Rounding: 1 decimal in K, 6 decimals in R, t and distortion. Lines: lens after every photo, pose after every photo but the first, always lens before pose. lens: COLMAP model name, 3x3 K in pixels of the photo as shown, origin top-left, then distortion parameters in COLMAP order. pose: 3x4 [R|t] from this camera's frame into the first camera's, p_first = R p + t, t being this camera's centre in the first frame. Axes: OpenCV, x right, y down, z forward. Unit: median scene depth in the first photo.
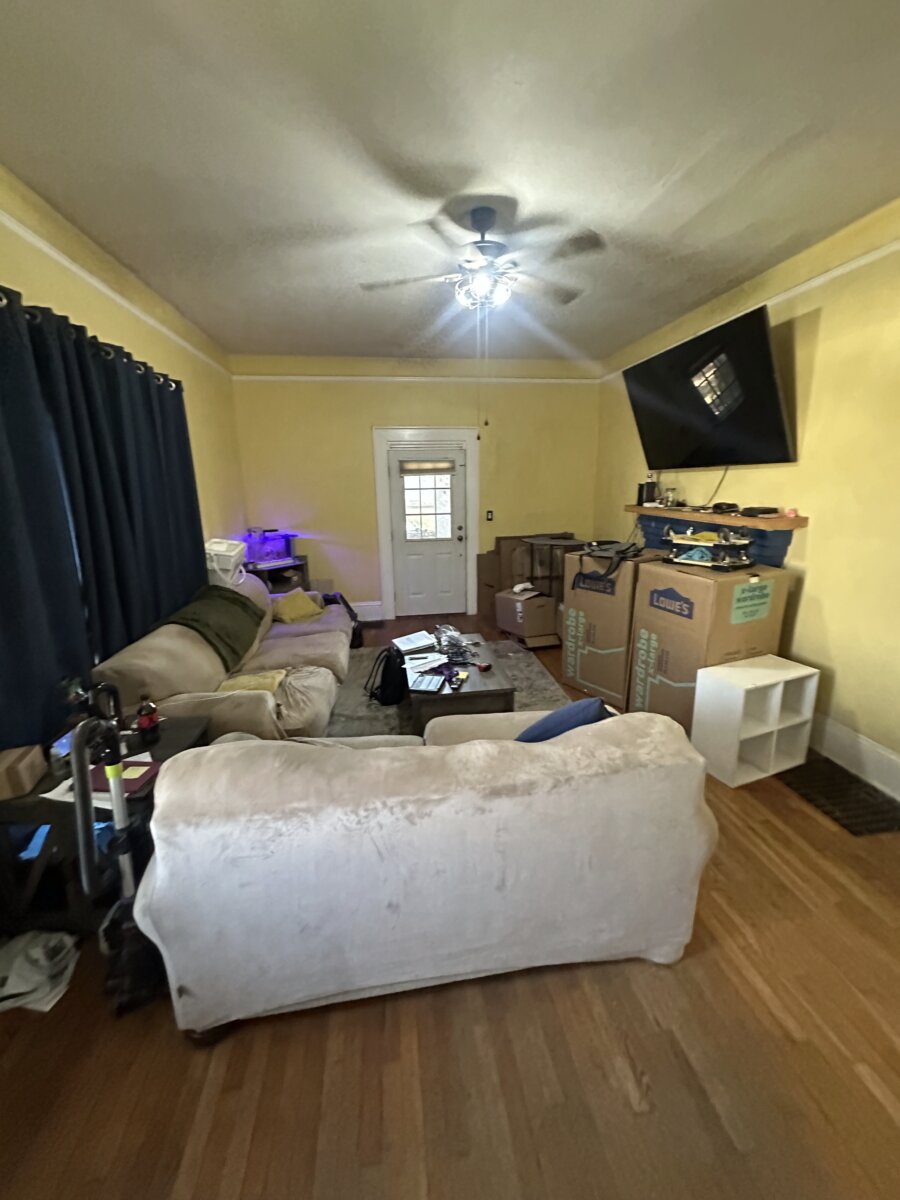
lens RADIAL K [[478.2, 0, 450.0], [0, 478.2, 600.0], [0, 0, 1]] dist [-0.001299, -0.000181]
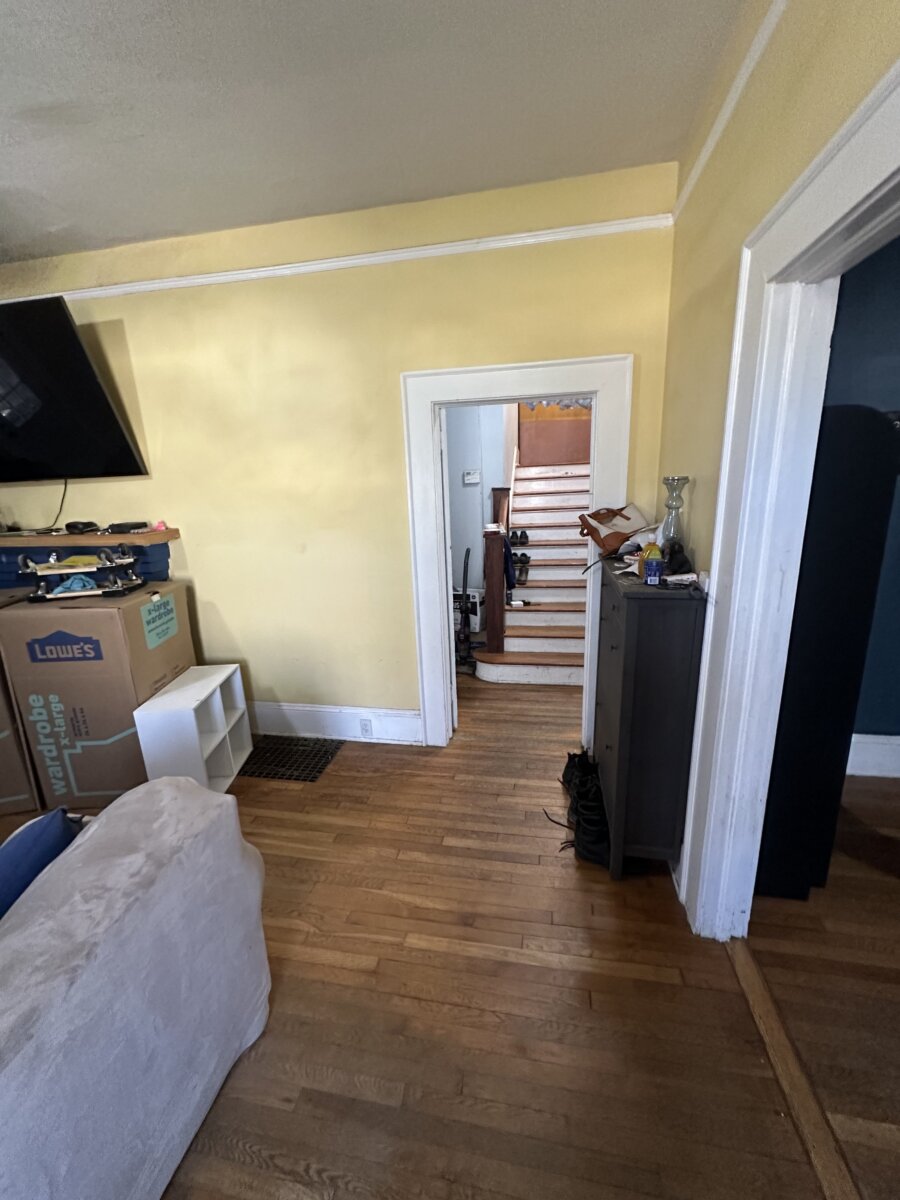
lens RADIAL K [[478.2, 0, 450.0], [0, 478.2, 600.0], [0, 0, 1]] dist [0.000798, -0.000064]
pose [[0.327156, -0.219642, 0.919090, -0.037862], [0.257686, 0.956488, 0.136854, -0.016692], [-0.909157, 0.192064, 0.369519, 0.121903]]
